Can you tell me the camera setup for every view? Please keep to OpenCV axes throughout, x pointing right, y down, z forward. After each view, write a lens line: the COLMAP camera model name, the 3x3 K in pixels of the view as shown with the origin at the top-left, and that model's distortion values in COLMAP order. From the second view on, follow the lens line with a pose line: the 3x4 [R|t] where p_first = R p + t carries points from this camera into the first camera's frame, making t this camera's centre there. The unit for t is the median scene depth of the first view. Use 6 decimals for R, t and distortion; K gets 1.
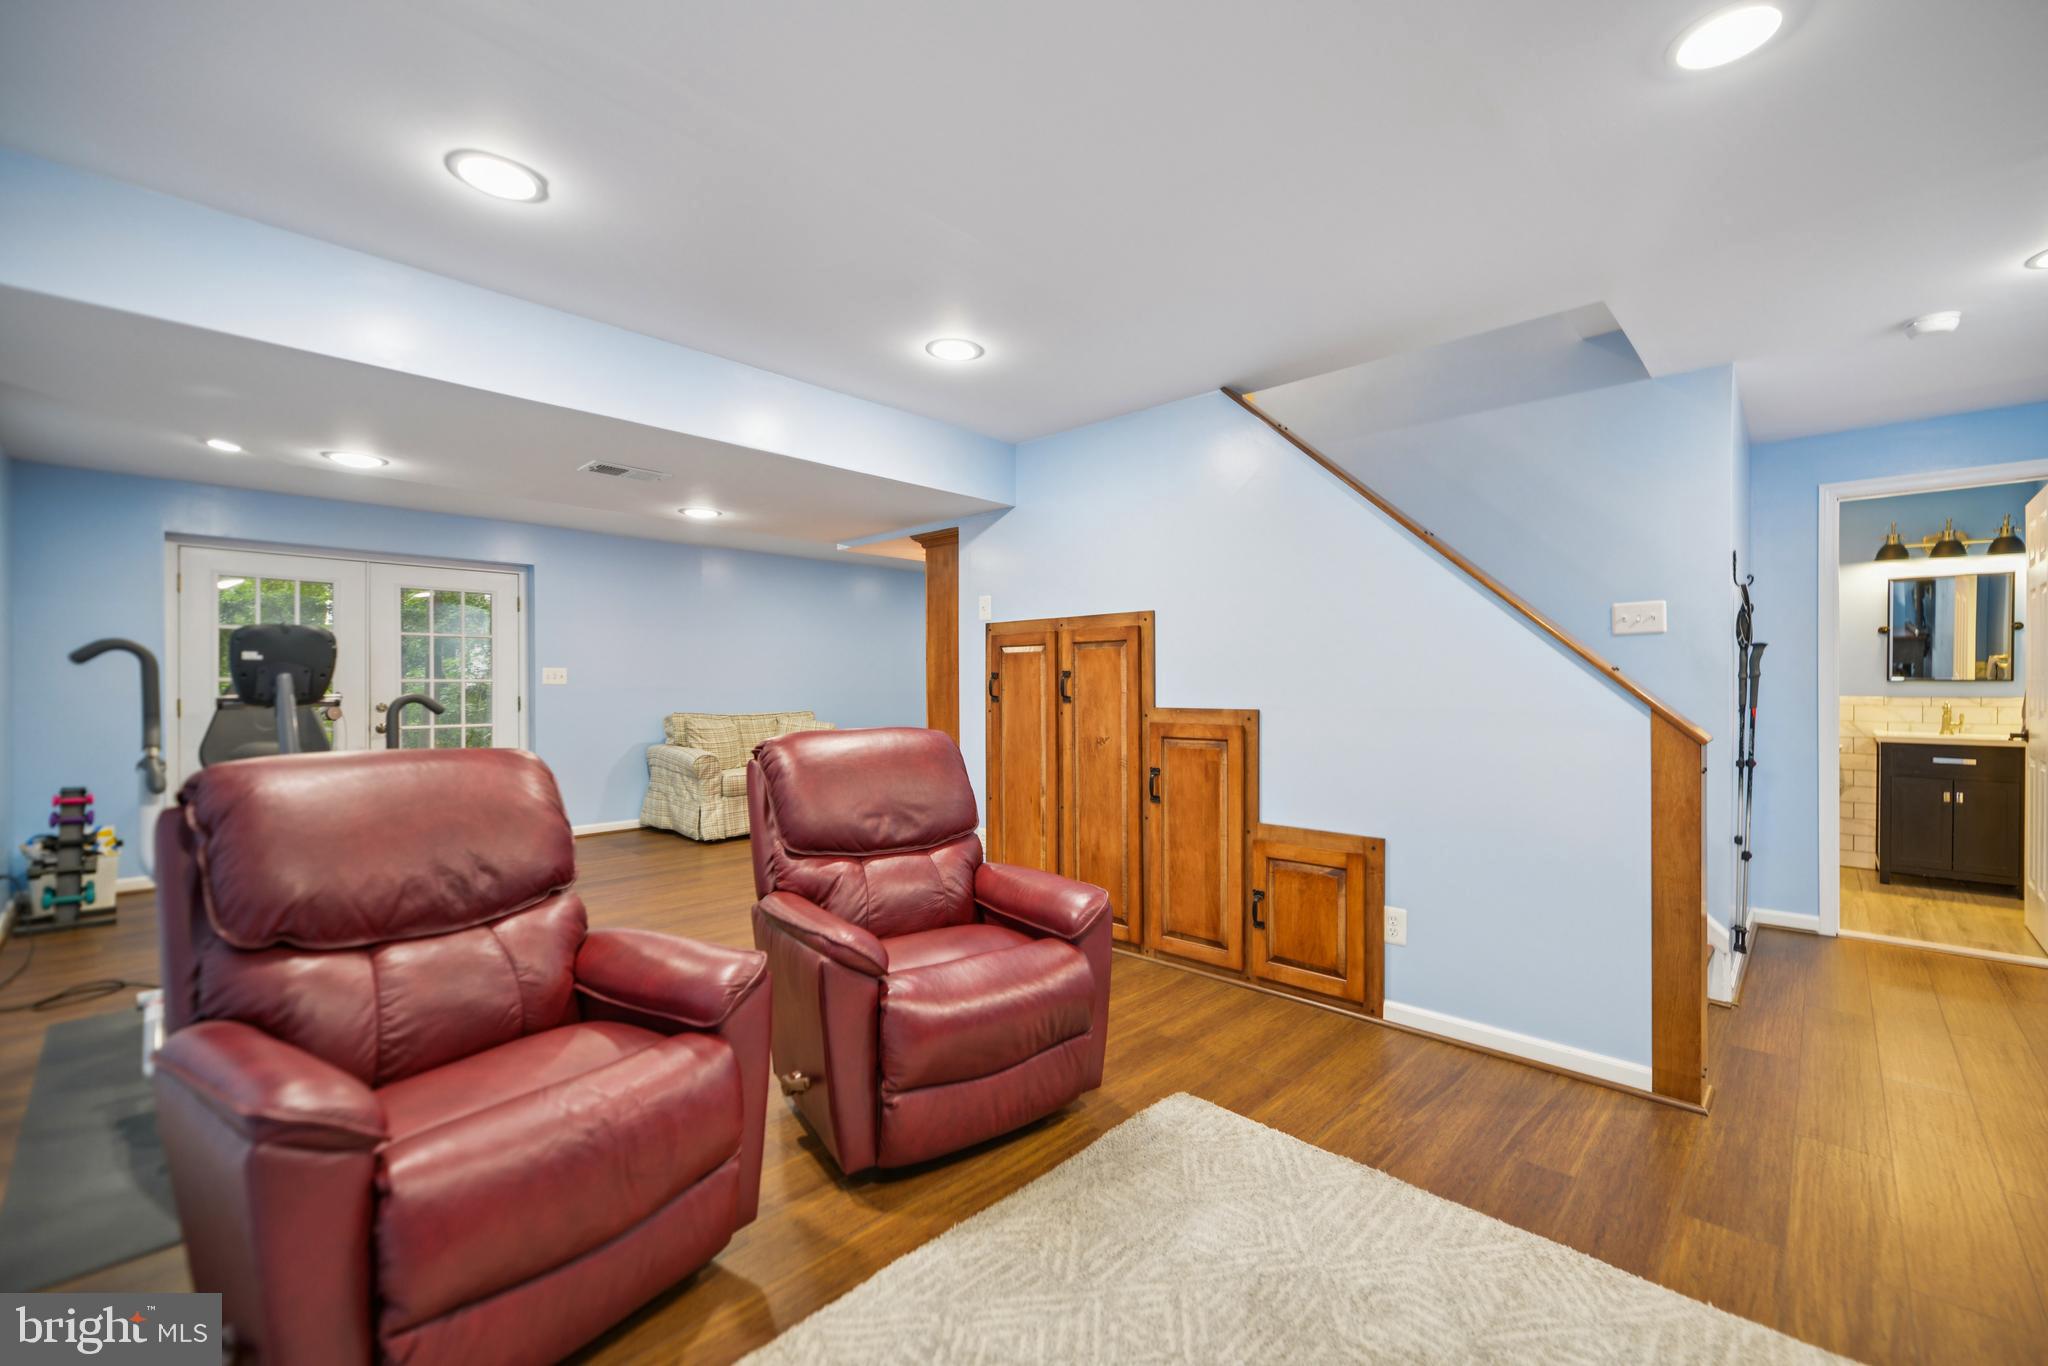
lens RADIAL K [[844.5, 0, 1048.5], [0, 844.5, 687.6], [0, 0, 1]] dist [-0.000474, -0.000149]
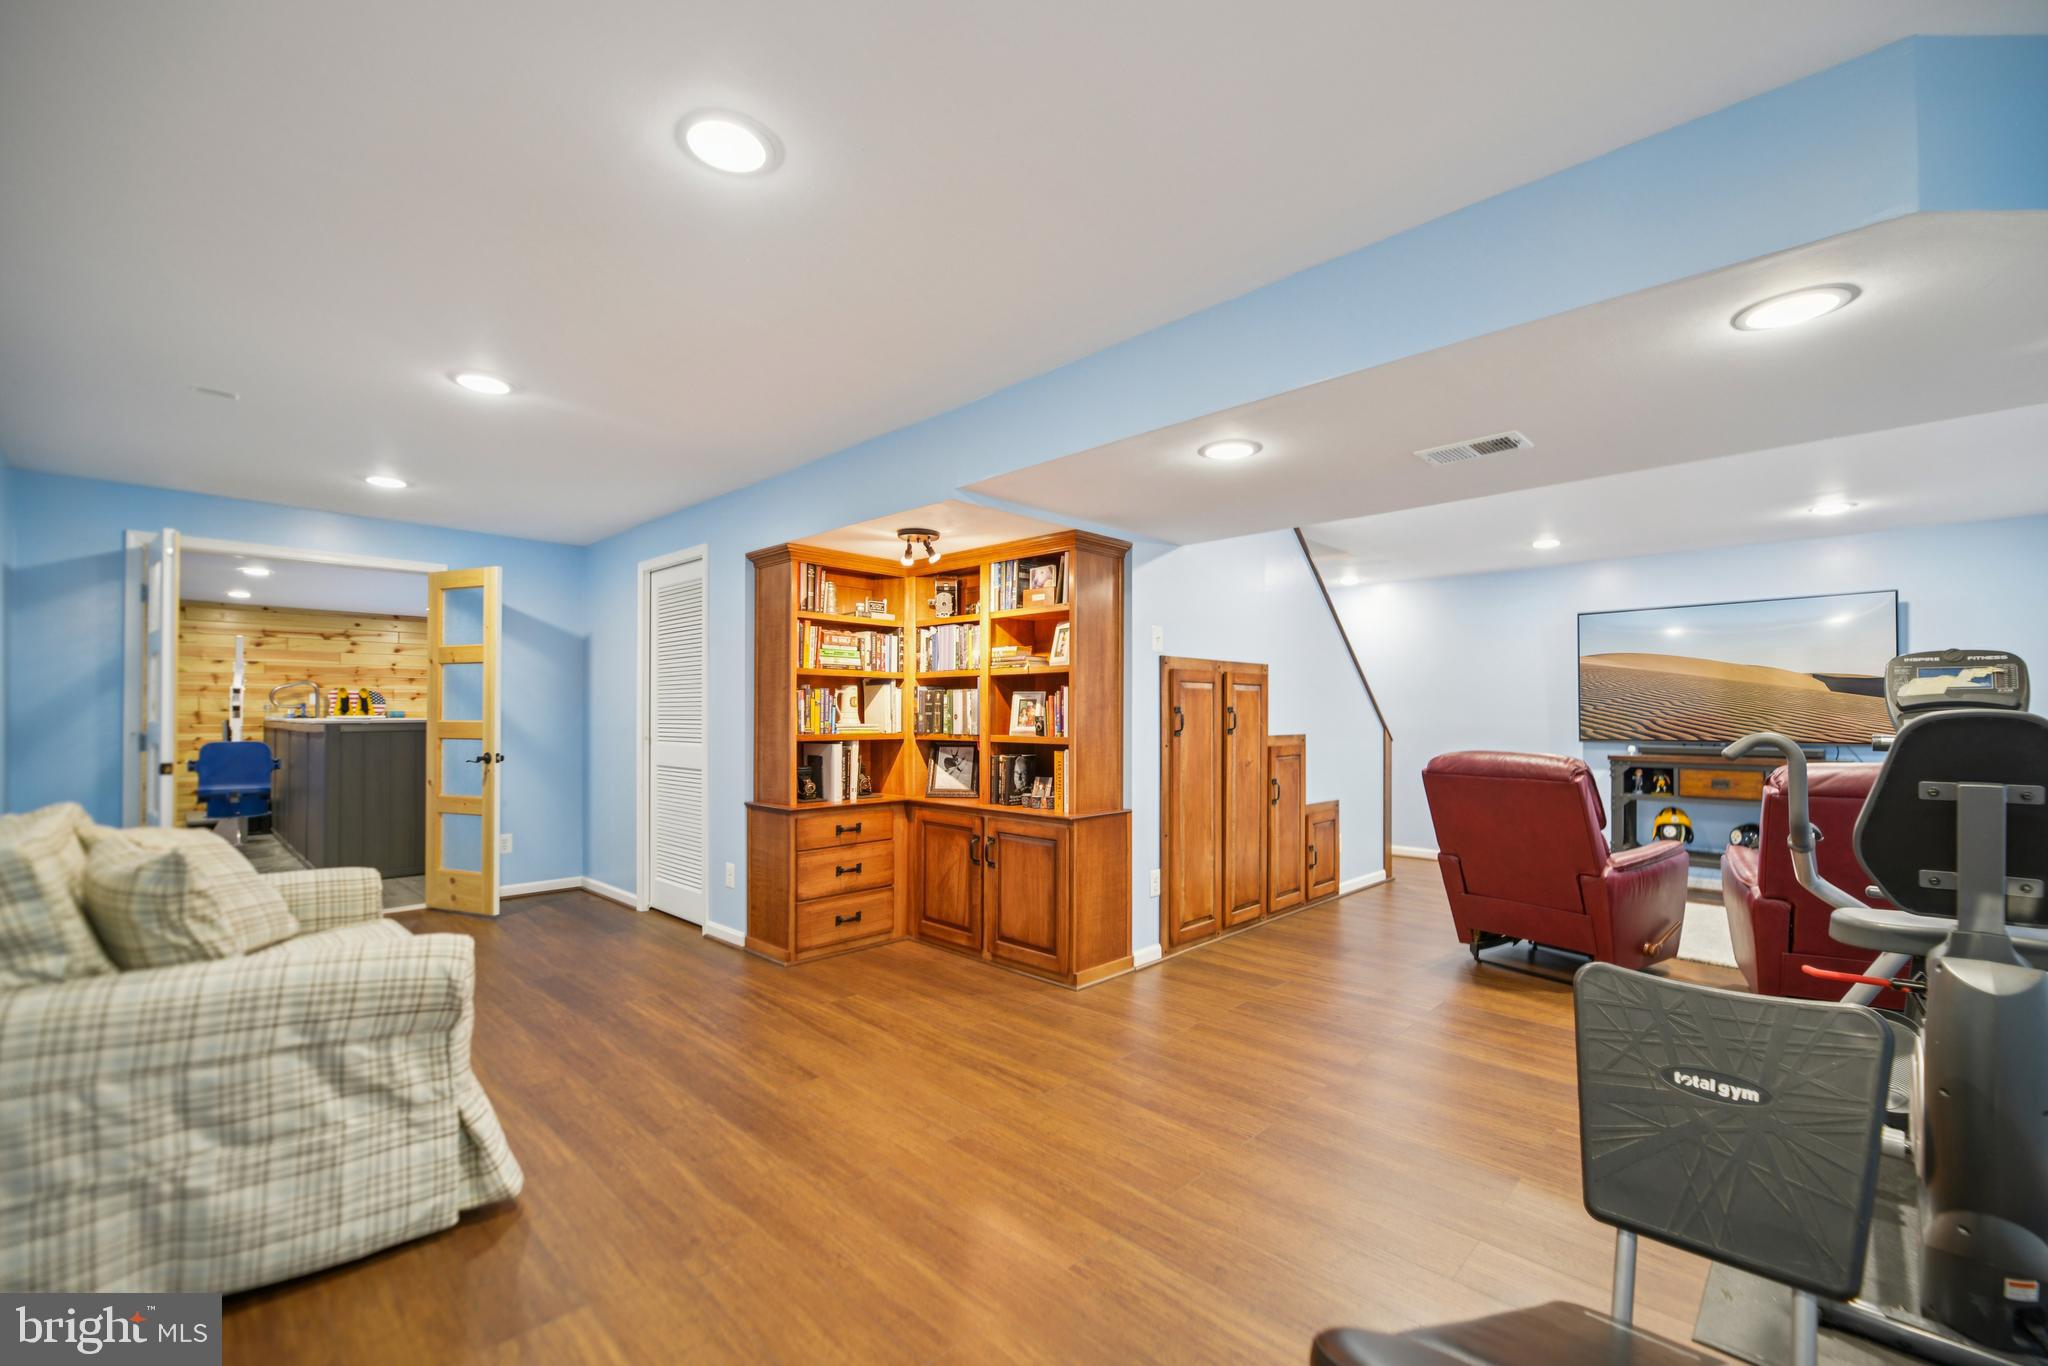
lens RADIAL K [[851.1, 0, 1055.3], [0, 851.1, 735.6], [0, 0, 1]] dist [-0.002728, -0.000344]
pose [[0.002628, -0.019231, 0.999812, -1.201167], [0.002663, 0.999812, 0.019224, -0.004669], [-0.999993, 0.002612, 0.002678, 1.296389]]
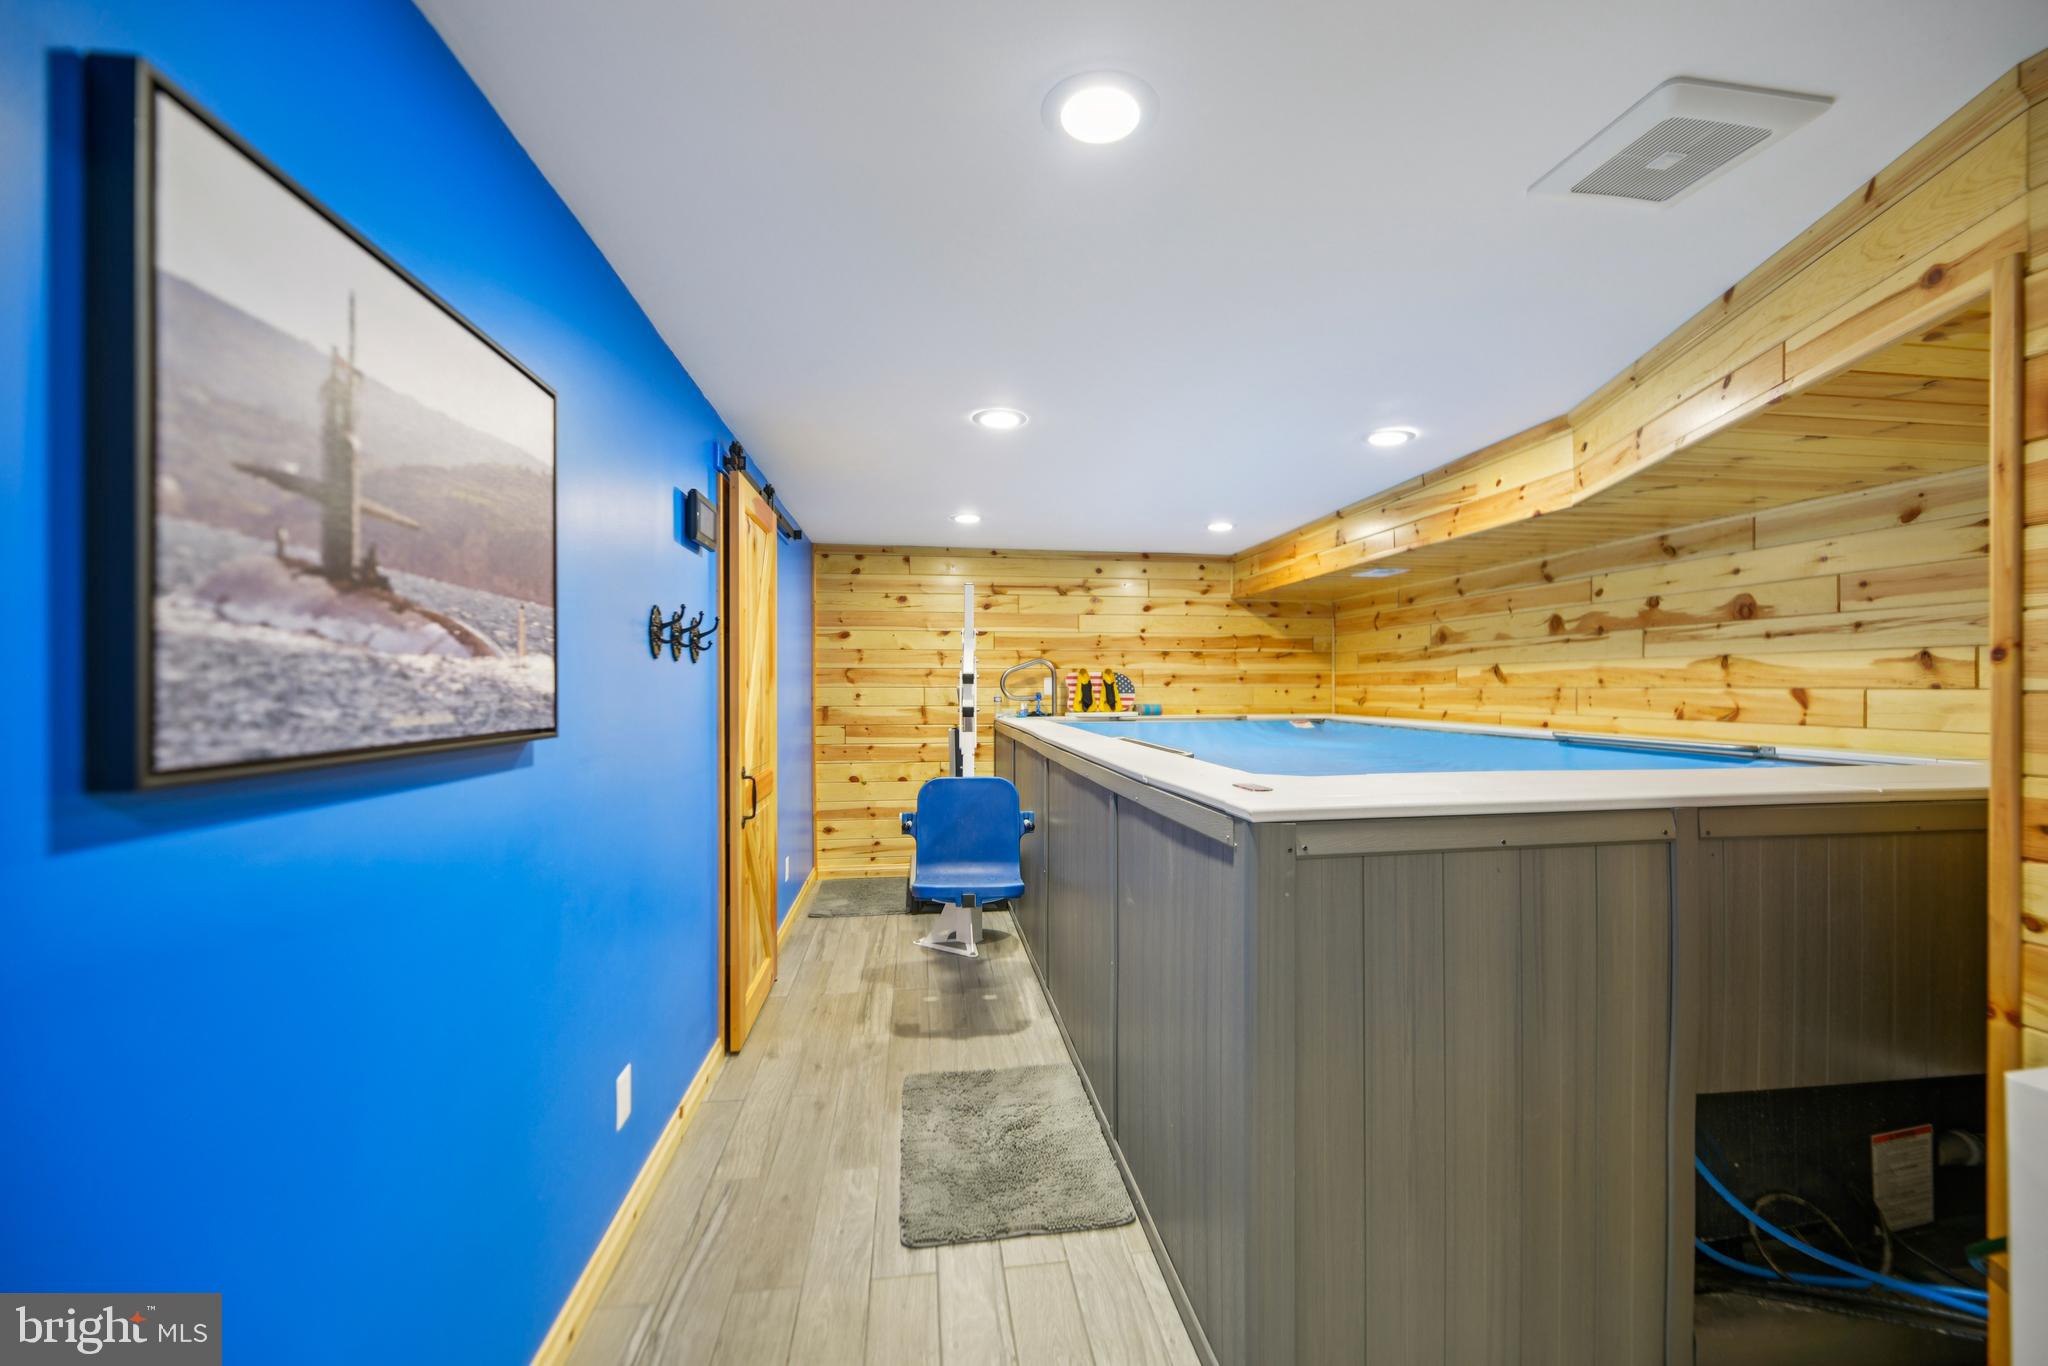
lens RADIAL K [[844.5, 0, 1048.5], [0, 844.5, 687.6], [0, 0, 1]] dist [-0.000474, -0.000149]
pose [[0.607594, -0.000918, 0.794247, 0.018715], [0.004042, 0.999990, -0.001936, -0.065101], [-0.794238, 0.004387, 0.607591, 2.513177]]
